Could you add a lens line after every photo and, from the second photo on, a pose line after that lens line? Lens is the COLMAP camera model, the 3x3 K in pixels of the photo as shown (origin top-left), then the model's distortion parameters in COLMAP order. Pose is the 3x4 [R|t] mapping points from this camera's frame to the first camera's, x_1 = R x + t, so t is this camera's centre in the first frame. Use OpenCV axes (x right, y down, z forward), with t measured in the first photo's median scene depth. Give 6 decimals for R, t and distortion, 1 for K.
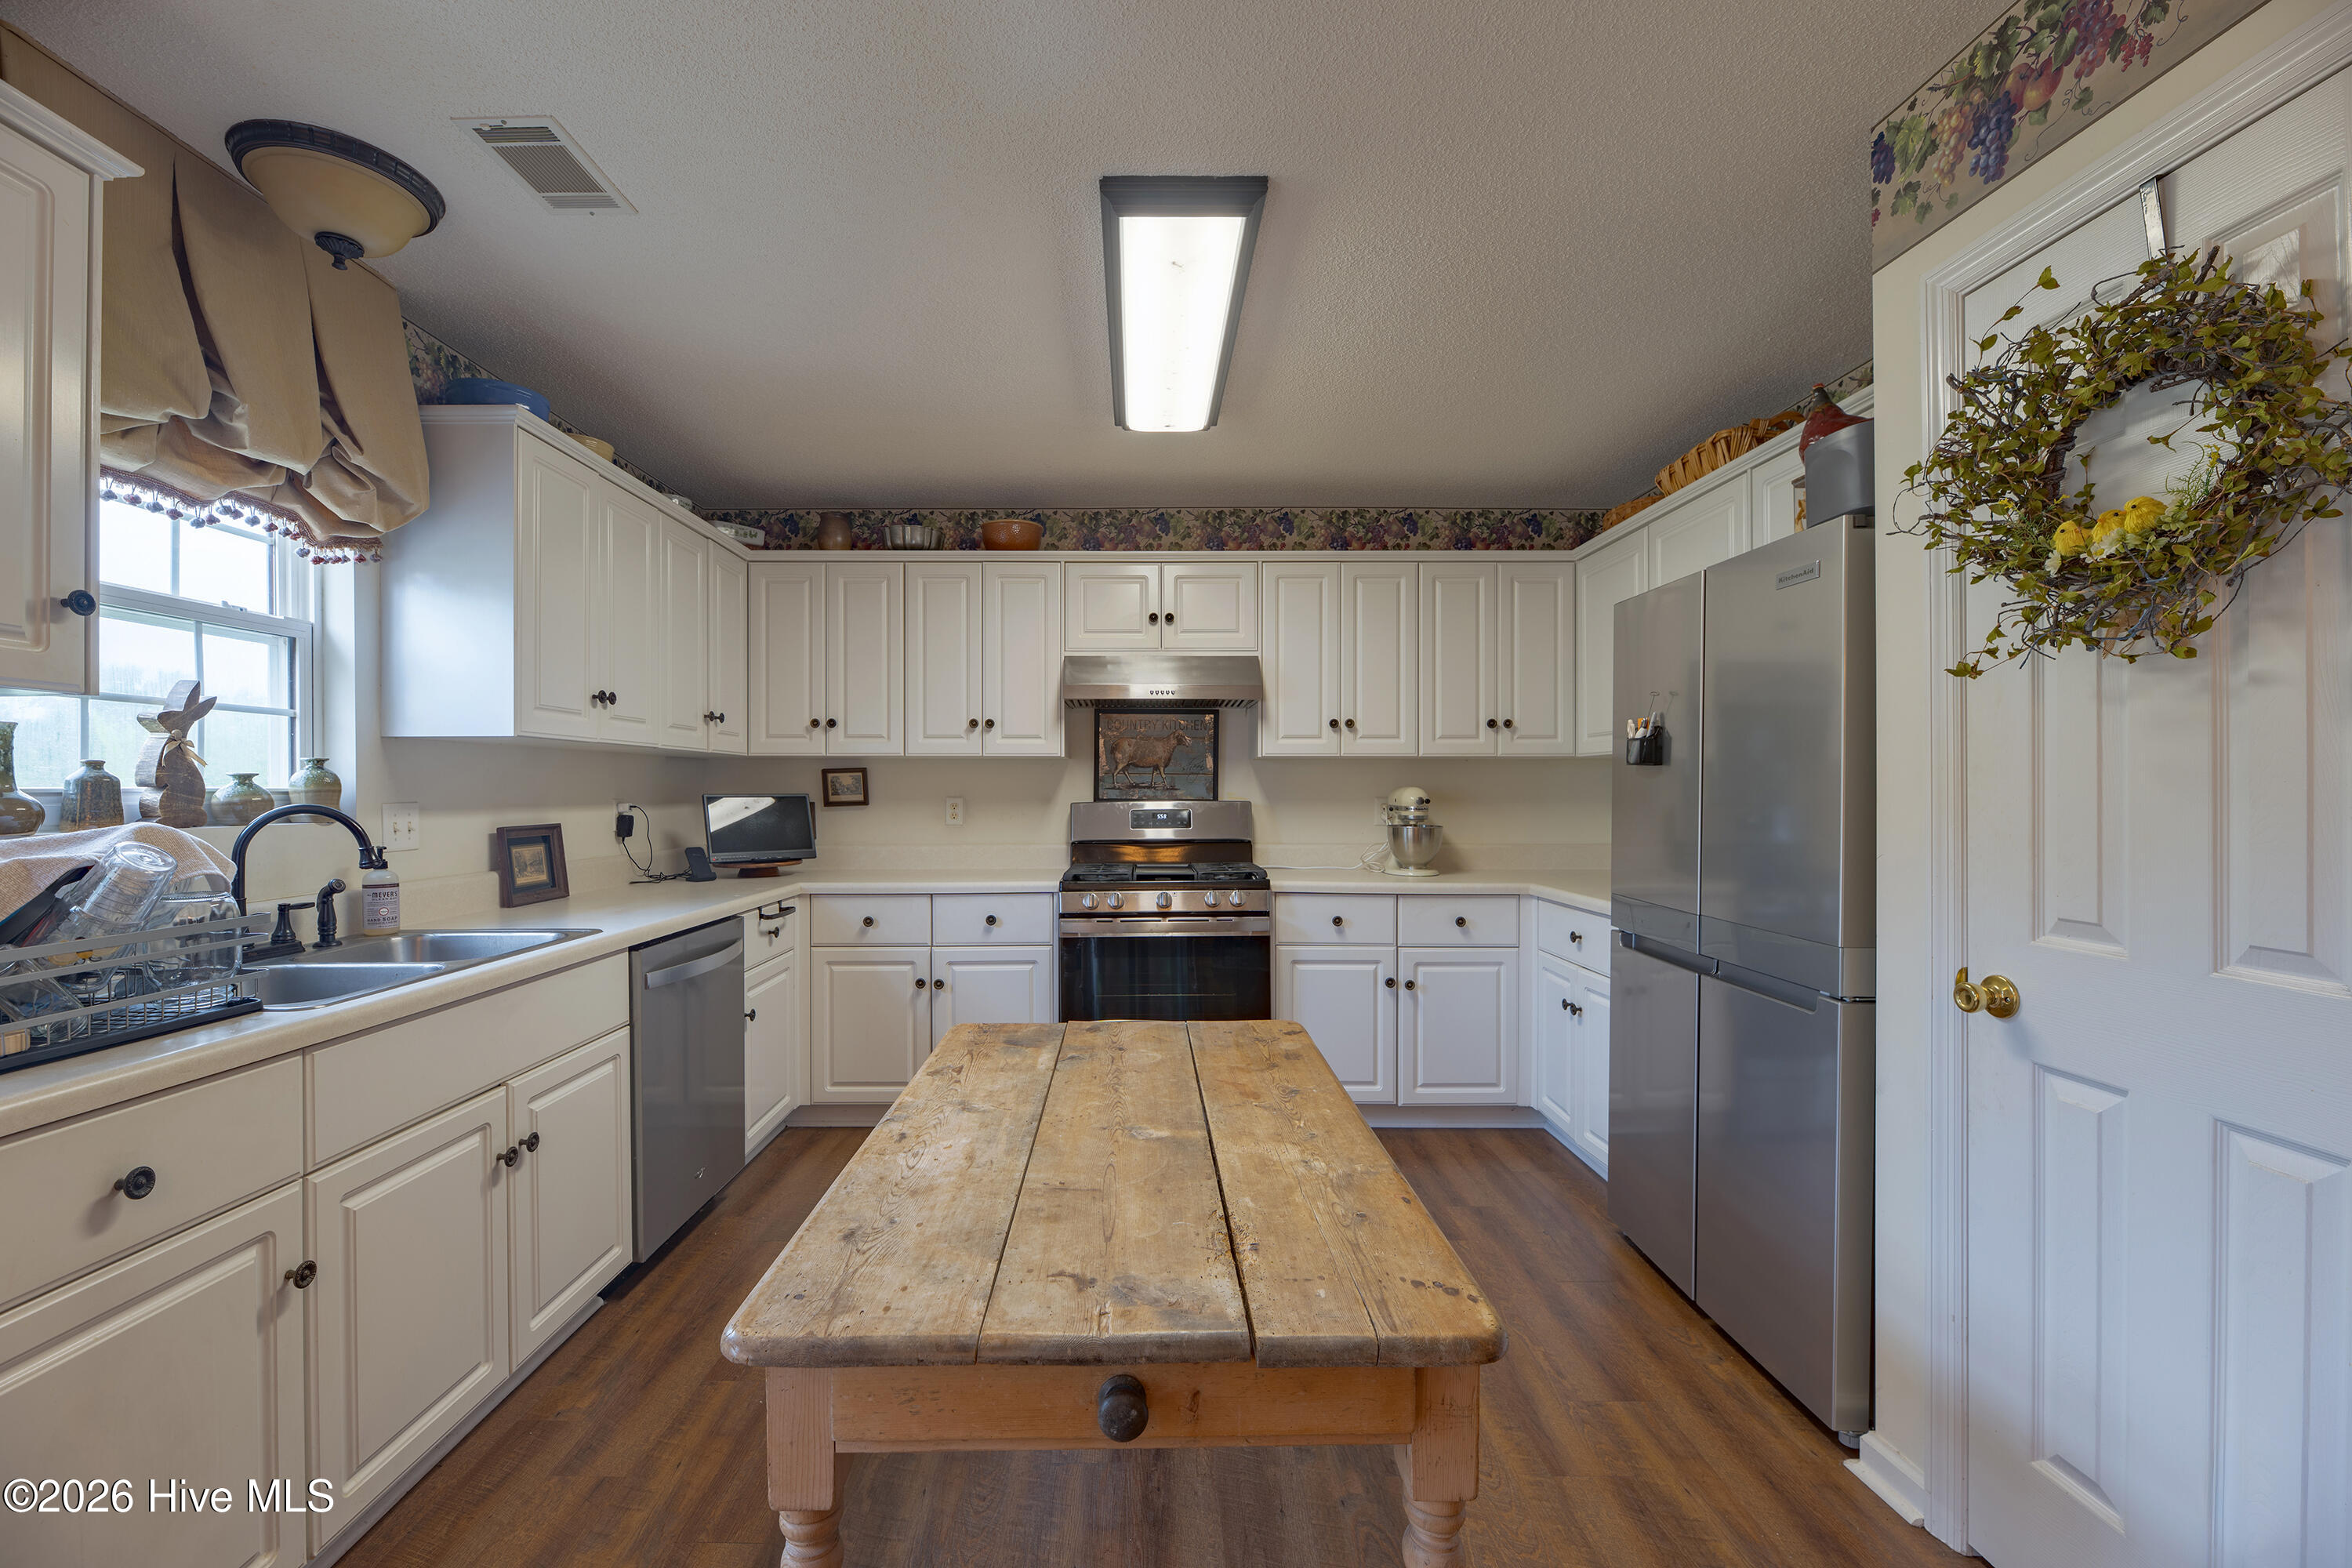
lens RADIAL K [[969.0, 0, 1176.6], [0, 969.0, 786.7], [0, 0, 1]] dist [-0.004009, -0.002243]
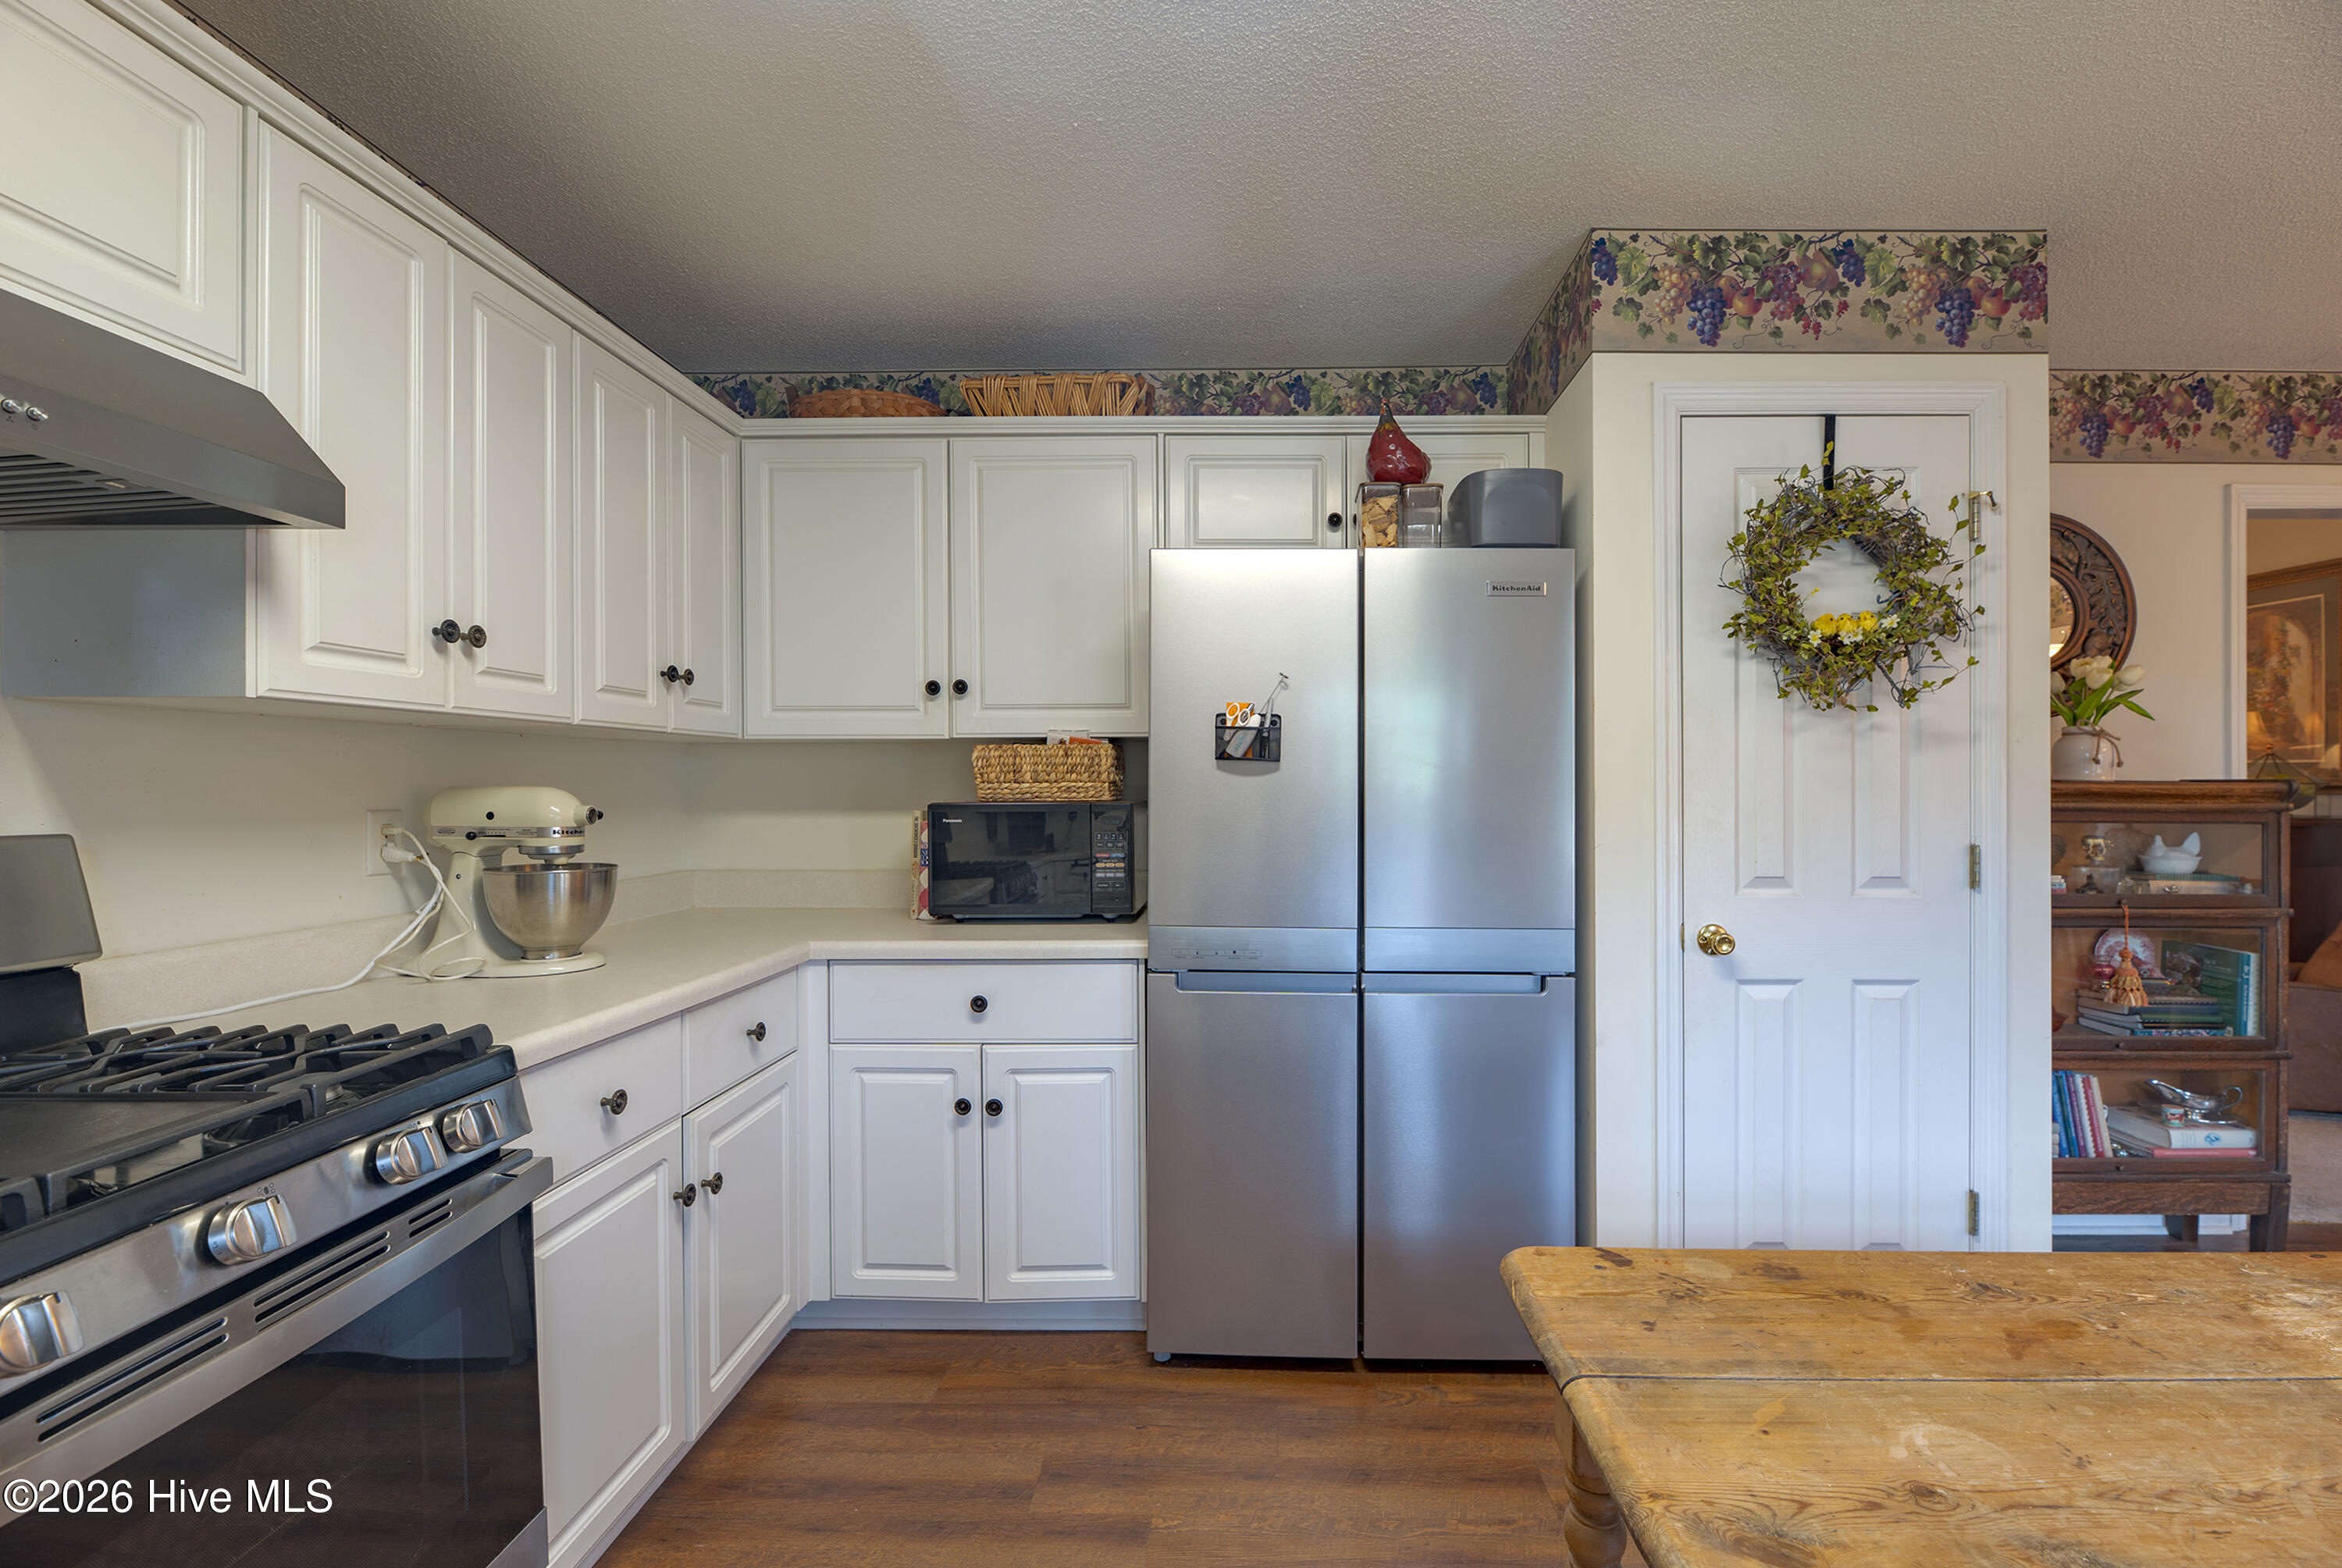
lens RADIAL K [[1005.3, 0, 1172.2], [0, 1005.3, 784.1], [0, 0, 1]] dist [-0.003264, -0.000962]
pose [[0.042670, 0.000092, 0.999089, -0.538942], [-0.001532, 0.999999, -0.000027, -0.003476], [-0.999088, -0.001529, 0.042671, 1.502013]]
